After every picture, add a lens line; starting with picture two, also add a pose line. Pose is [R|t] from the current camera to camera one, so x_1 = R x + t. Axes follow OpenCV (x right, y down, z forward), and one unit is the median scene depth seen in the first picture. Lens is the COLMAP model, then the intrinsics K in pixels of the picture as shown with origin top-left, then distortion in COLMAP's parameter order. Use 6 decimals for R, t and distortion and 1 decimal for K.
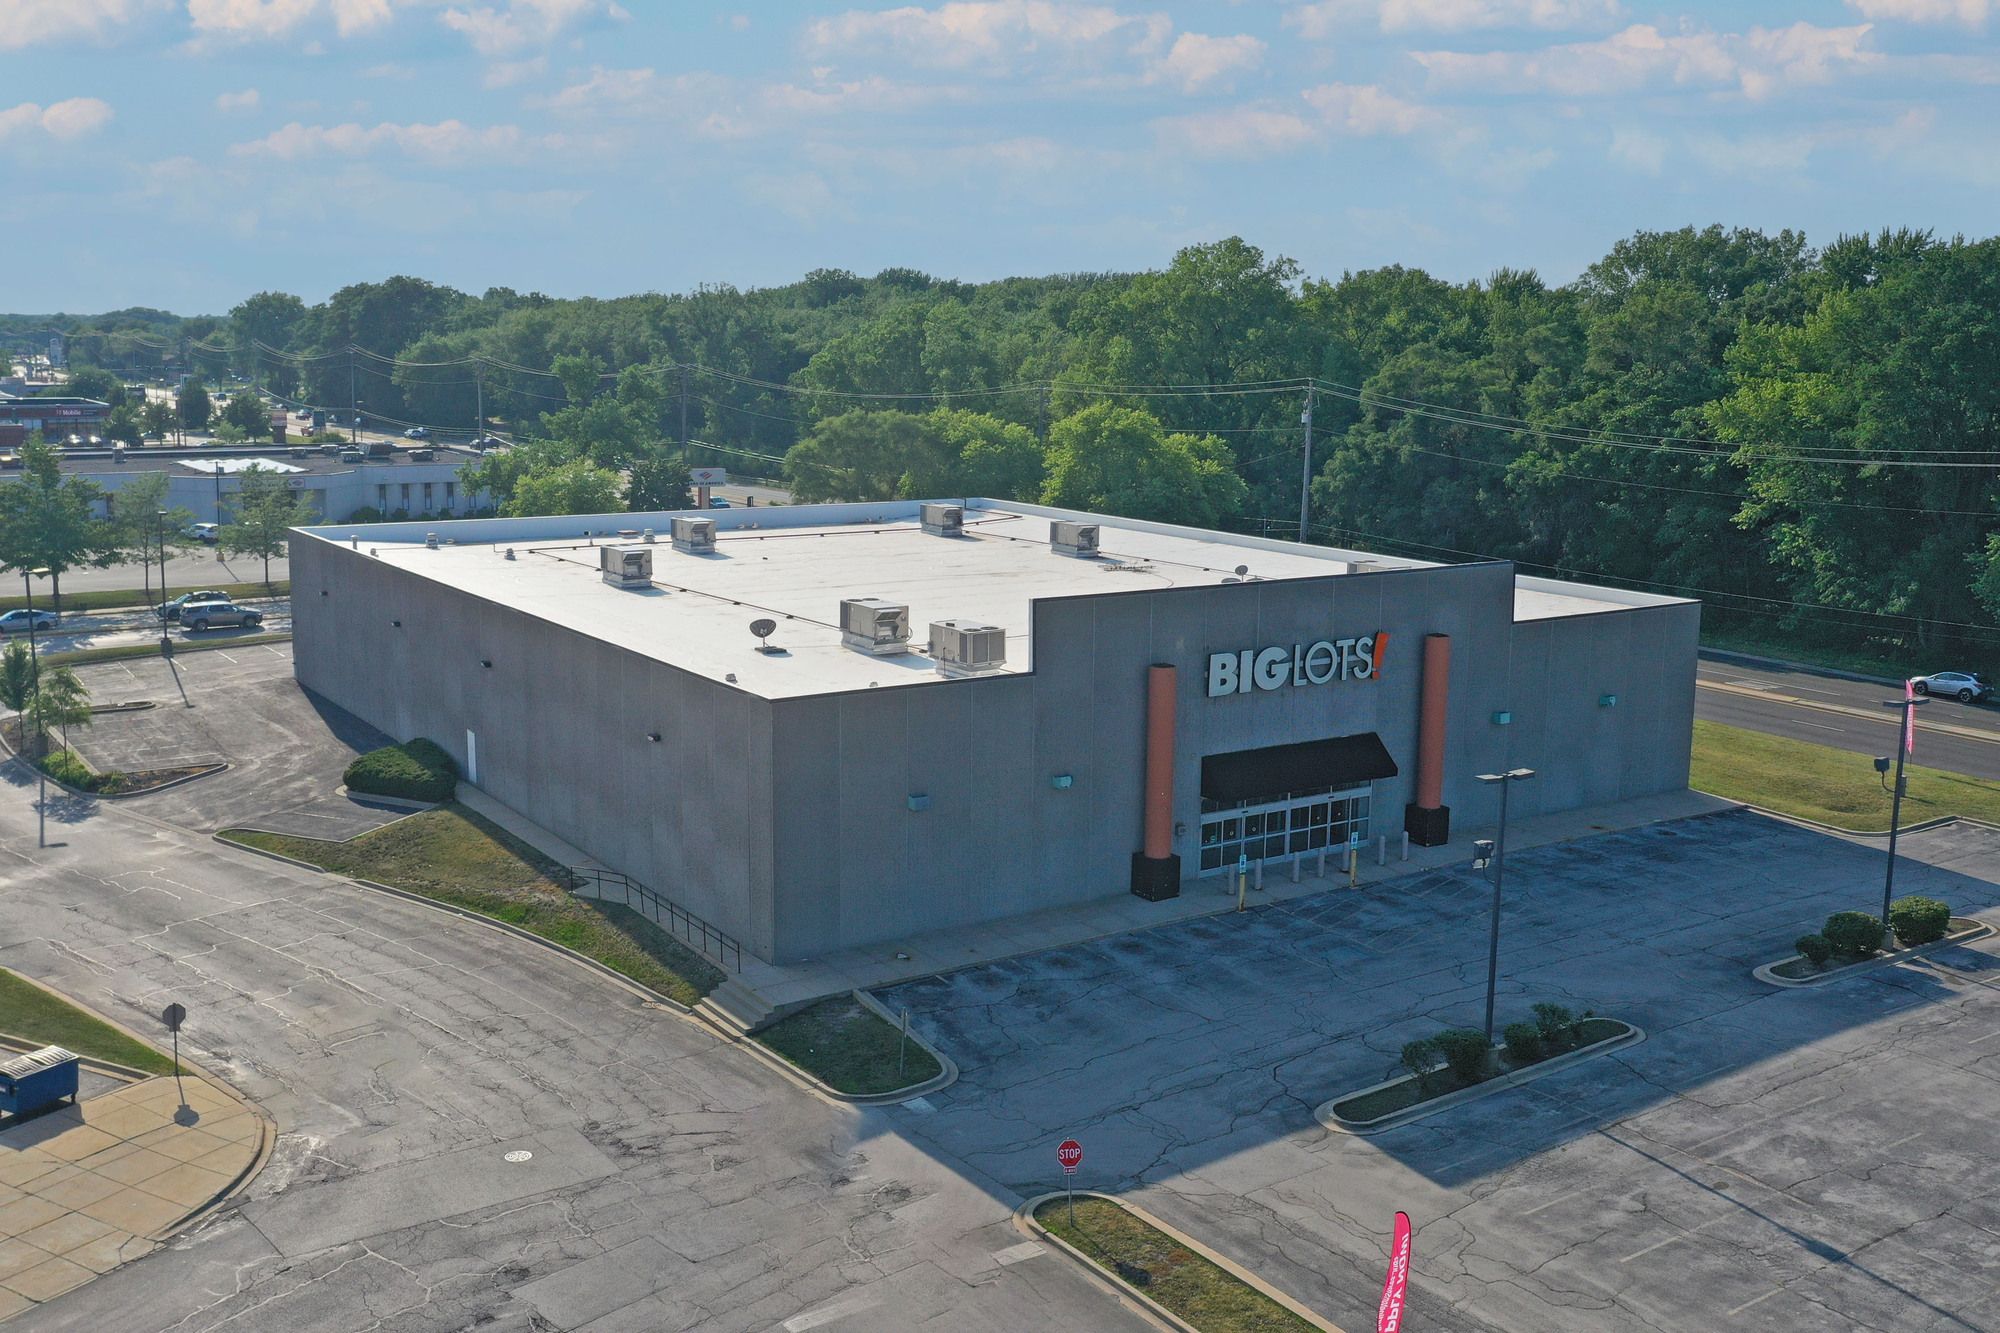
lens RADIAL K [[1969.6, 0, 1000.0], [0, 1969.6, 666.5], [0, 0, 1]] dist [-0.008173, -0.015930]
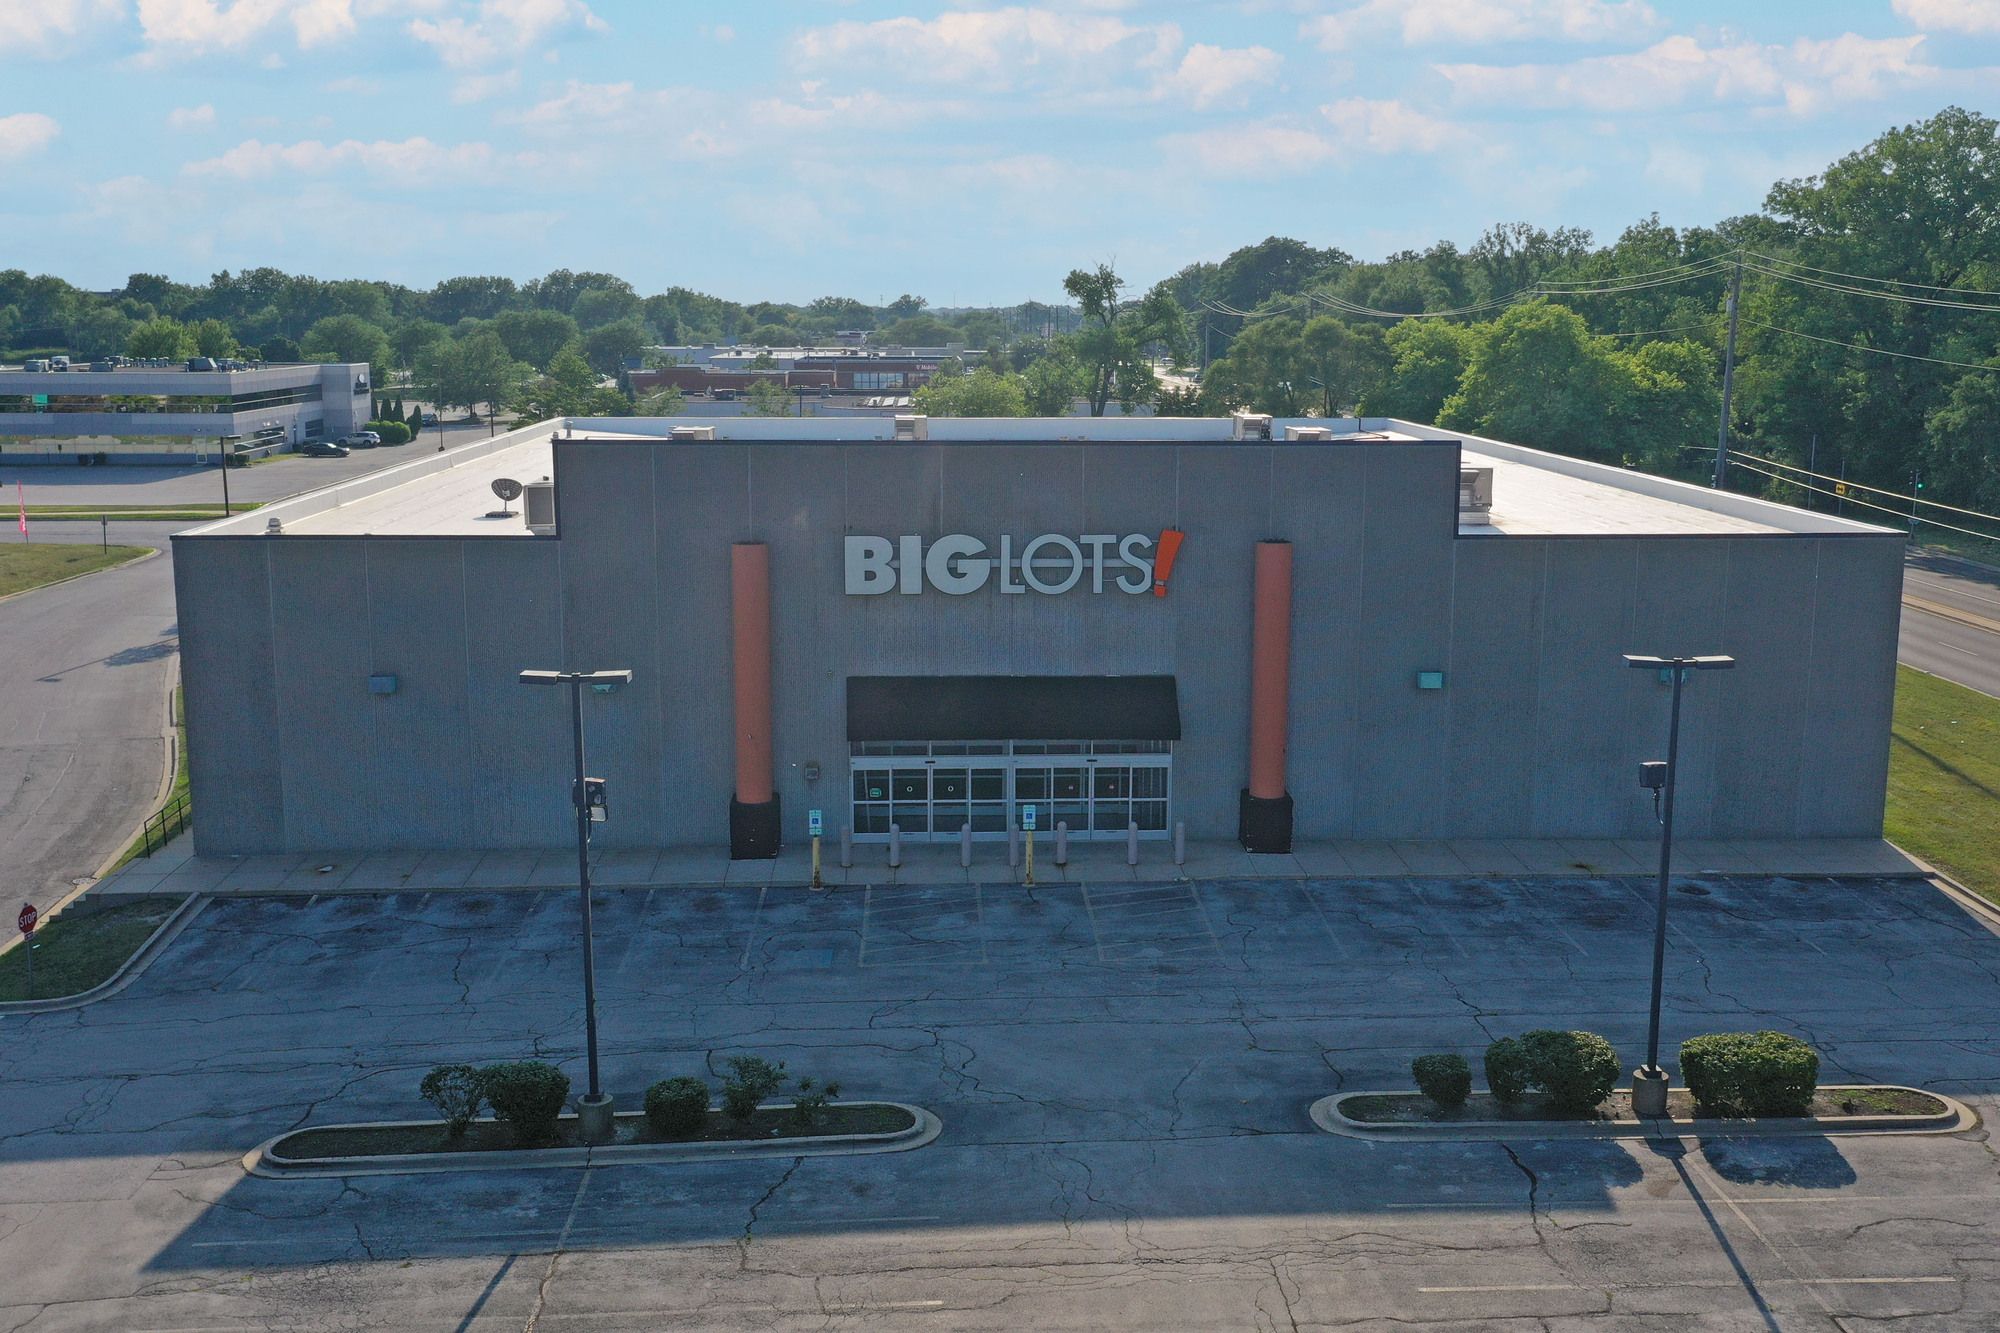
lens RADIAL K [[1969.6, 0, 1000.0], [0, 1969.6, 666.5], [0, 0, 1]] dist [-0.008173, -0.015930]
pose [[0.846586, 0.081572, -0.525964, 0.560509], [-0.081283, 0.996409, 0.023700, 0.020783], [0.526008, 0.022688, 0.850177, 0.422449]]
